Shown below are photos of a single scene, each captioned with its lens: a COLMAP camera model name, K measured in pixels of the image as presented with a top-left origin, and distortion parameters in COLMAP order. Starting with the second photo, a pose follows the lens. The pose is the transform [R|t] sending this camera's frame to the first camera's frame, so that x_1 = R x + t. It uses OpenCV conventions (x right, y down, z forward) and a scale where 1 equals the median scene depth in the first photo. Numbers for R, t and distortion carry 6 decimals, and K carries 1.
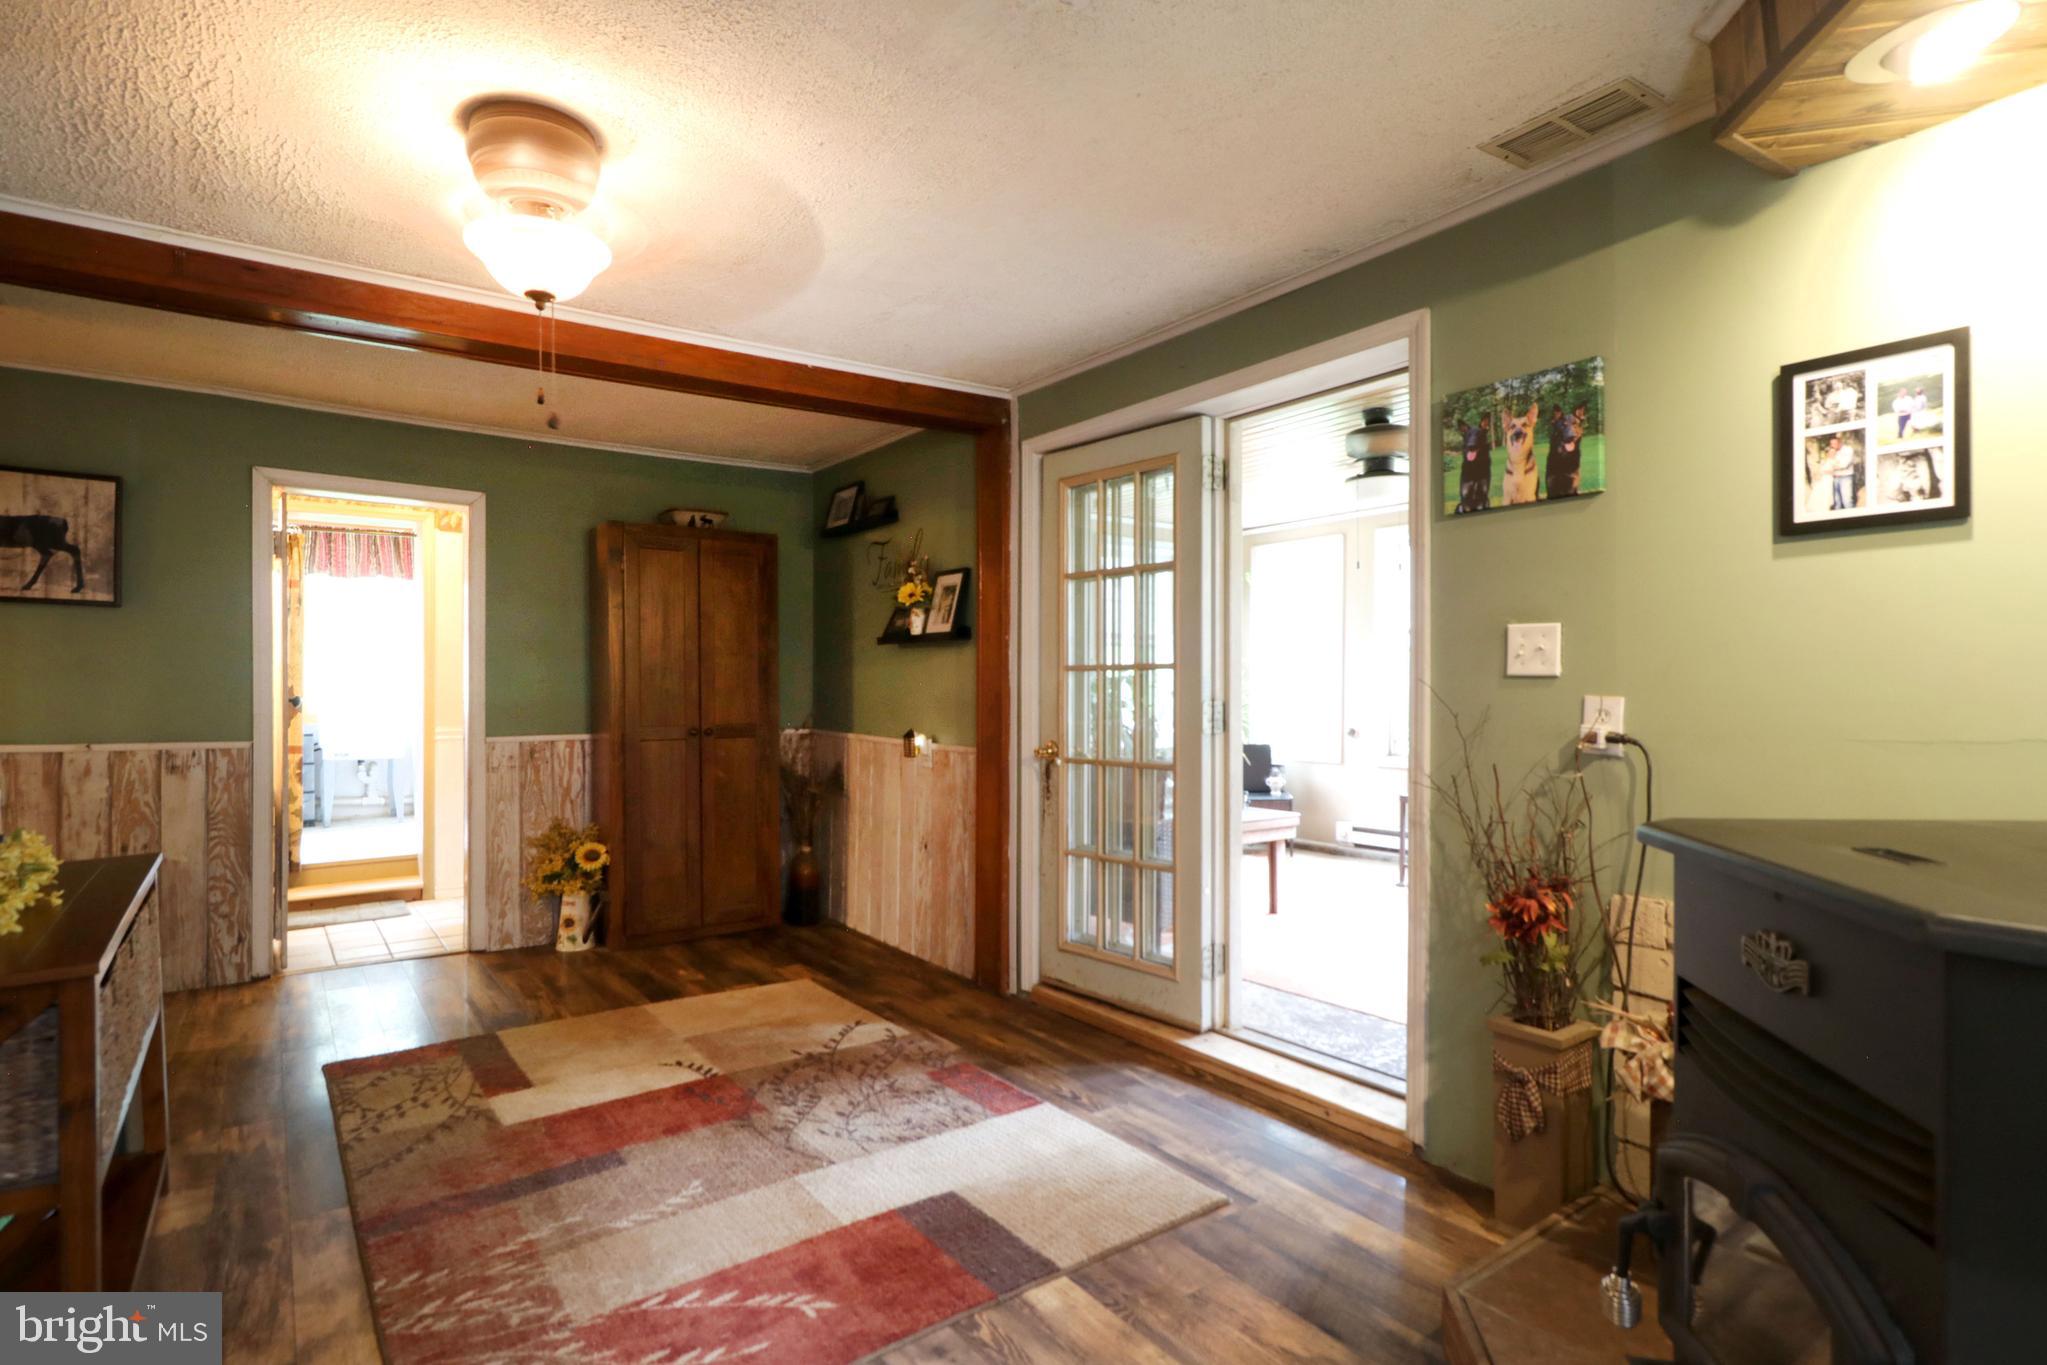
lens RADIAL K [[1042.2, 0, 1023.5], [0, 1042.2, 682.5], [0, 0, 1]] dist [-0.000468, -0.000093]
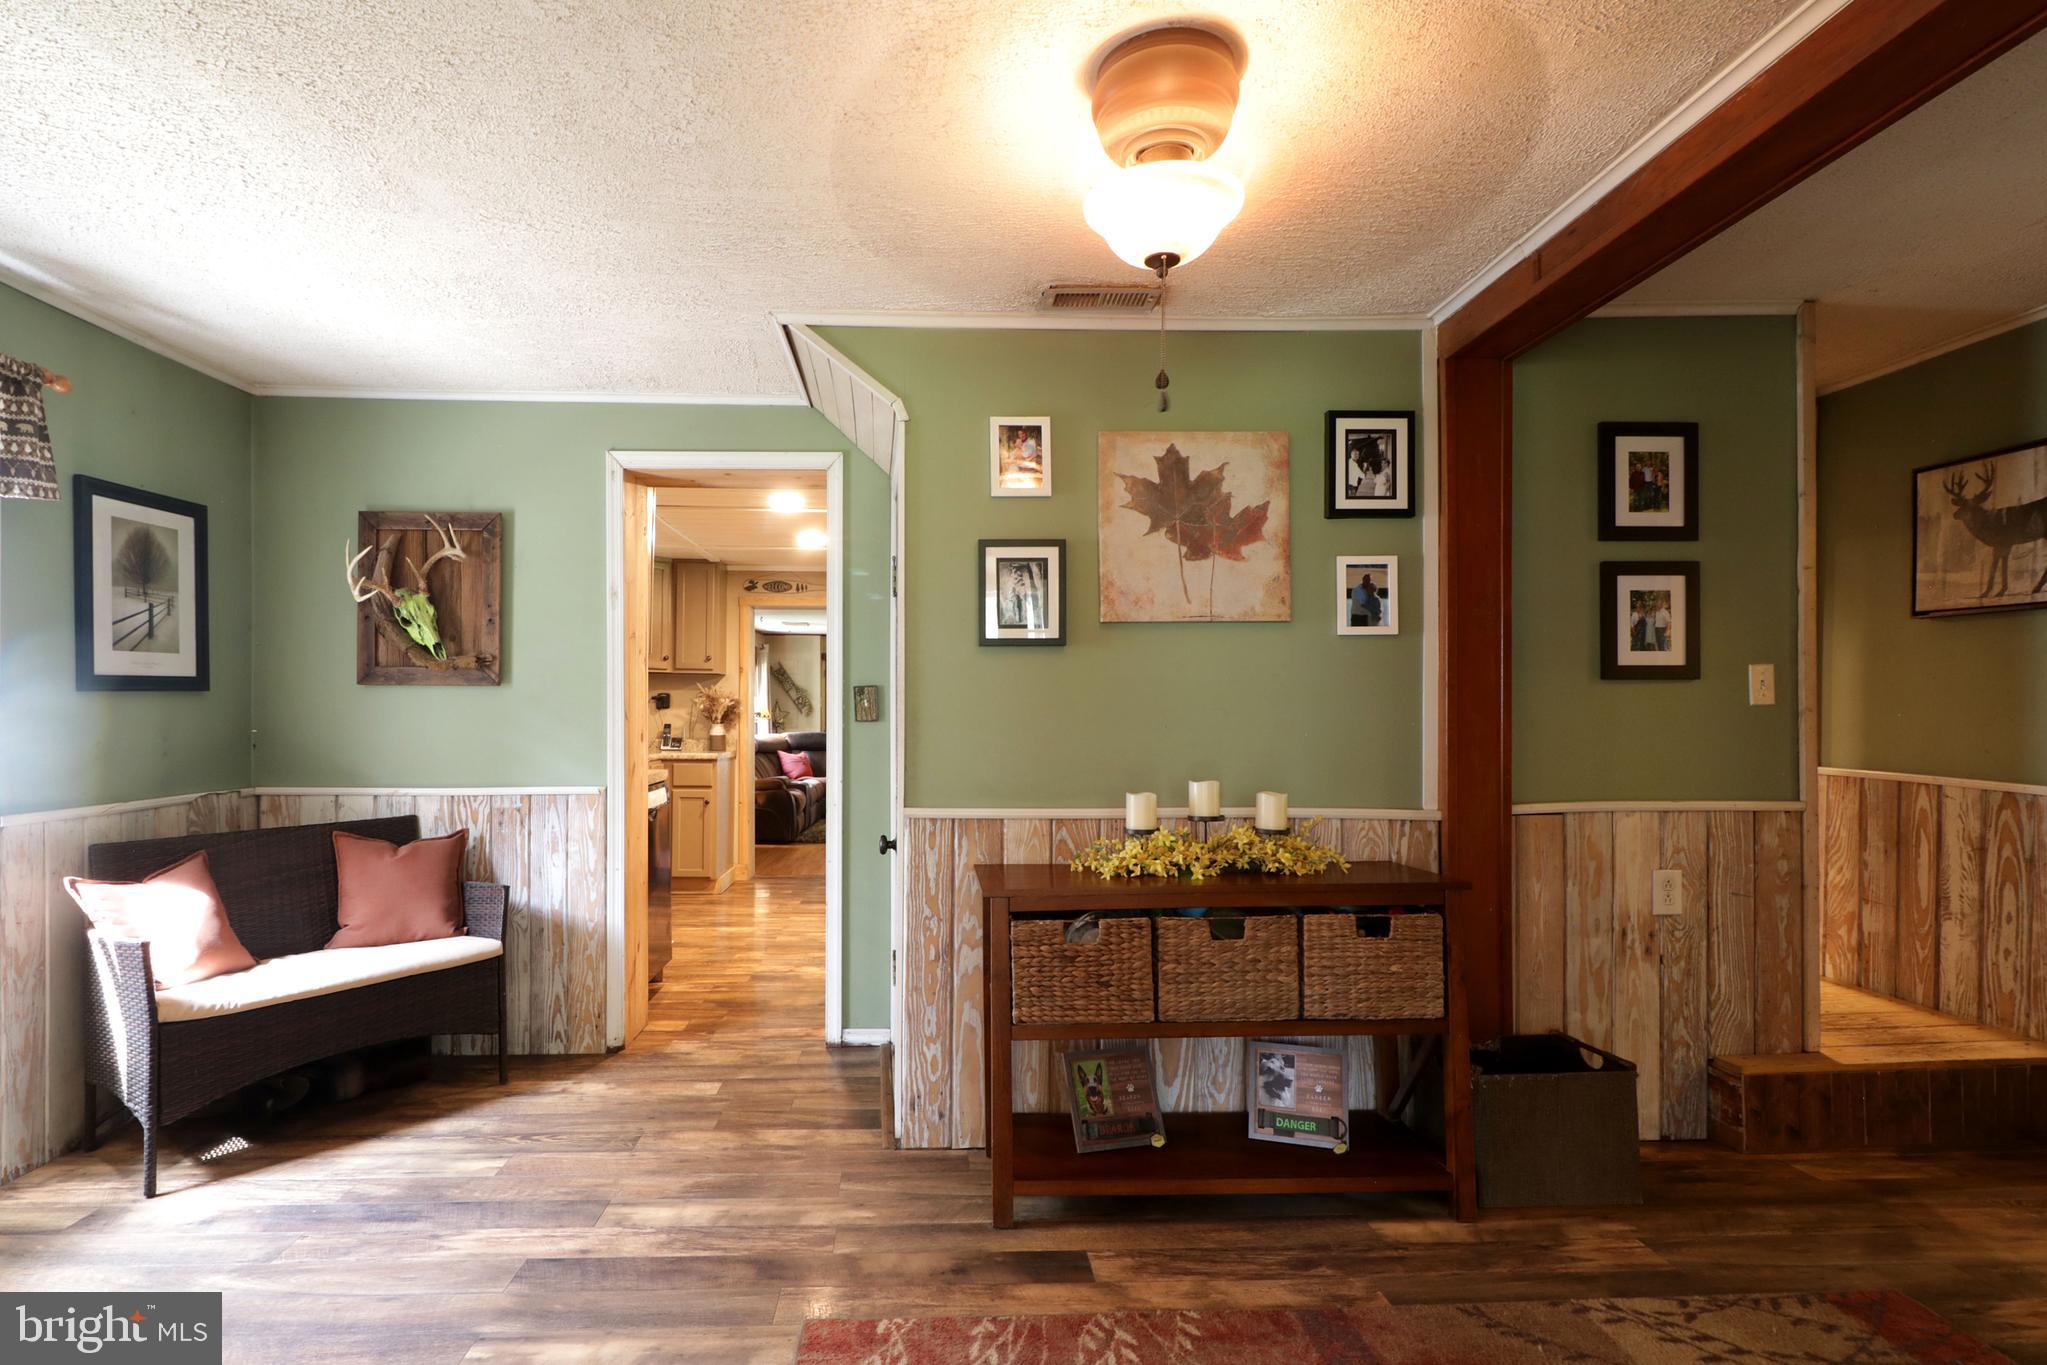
lens RADIAL K [[1037.2, 0, 946.7], [0, 1037.2, 705.3], [0, 0, 1]] dist [0.001322, 0.000403]
pose [[-0.580514, 0.001465, -0.814249, 0.238519], [0.006885, 0.999971, -0.003110, -0.006619], [0.814221, -0.007412, -0.580507, 0.992951]]
